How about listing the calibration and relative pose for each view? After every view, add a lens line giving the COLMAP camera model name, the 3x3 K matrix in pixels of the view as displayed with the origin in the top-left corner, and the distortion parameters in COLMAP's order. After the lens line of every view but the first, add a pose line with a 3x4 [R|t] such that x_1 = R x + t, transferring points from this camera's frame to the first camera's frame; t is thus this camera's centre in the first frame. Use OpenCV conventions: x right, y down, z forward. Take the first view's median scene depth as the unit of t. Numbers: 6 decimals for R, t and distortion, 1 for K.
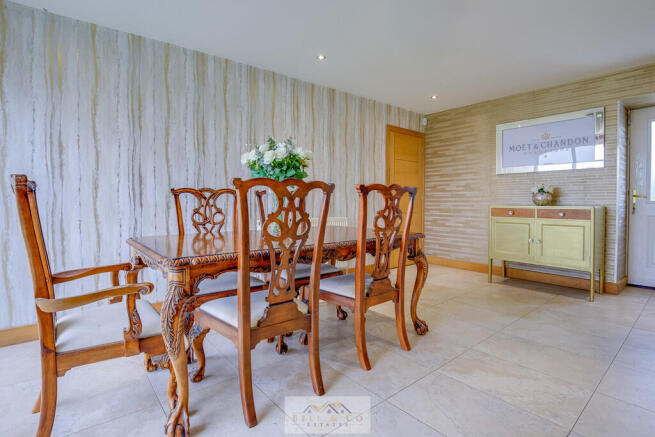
lens RADIAL K [[336.1, 0, 324.9], [0, 336.1, 210.5], [0, 0, 1]] dist [-0.003246, -0.000408]
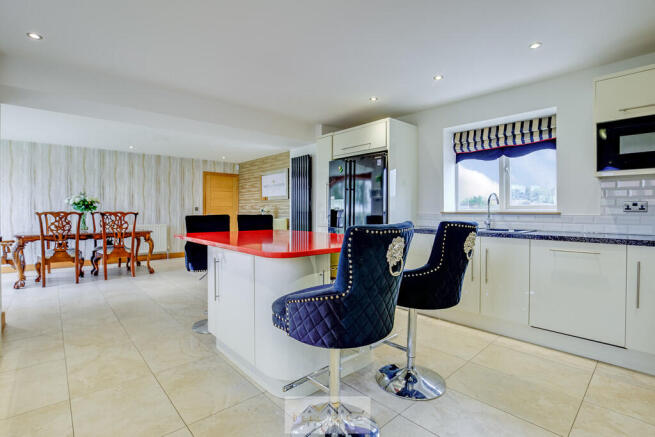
lens RADIAL K [[319.1, 0, 328.9], [0, 319.1, 213.8], [0, 0, 1]] dist [-0.027344, 0.003910]
pose [[0.997255, -0.001721, 0.074022, 1.027162], [0.003040, 0.999839, -0.017710, -0.006184], [-0.073979, 0.017886, 0.997099, -0.993222]]
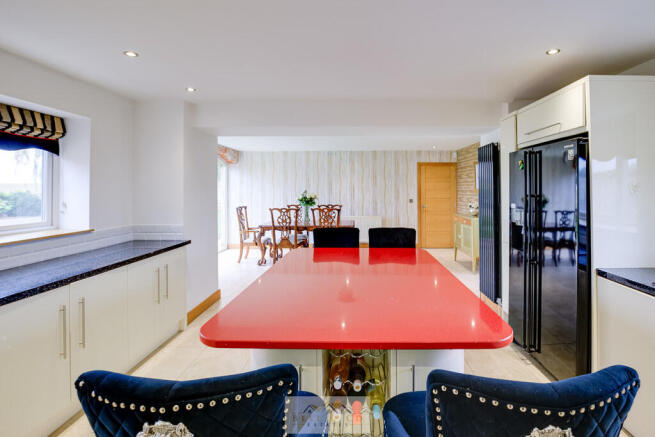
lens RADIAL K [[319.1, 0, 350.9], [0, 319.1, 180.8], [0, 0, 1]] dist [-0.027344, 0.003910]
pose [[0.784283, -0.018643, -0.620124, 1.331116], [-0.015342, 0.998660, -0.049425, -0.112037], [0.620214, 0.048277, 0.782946, -0.686335]]
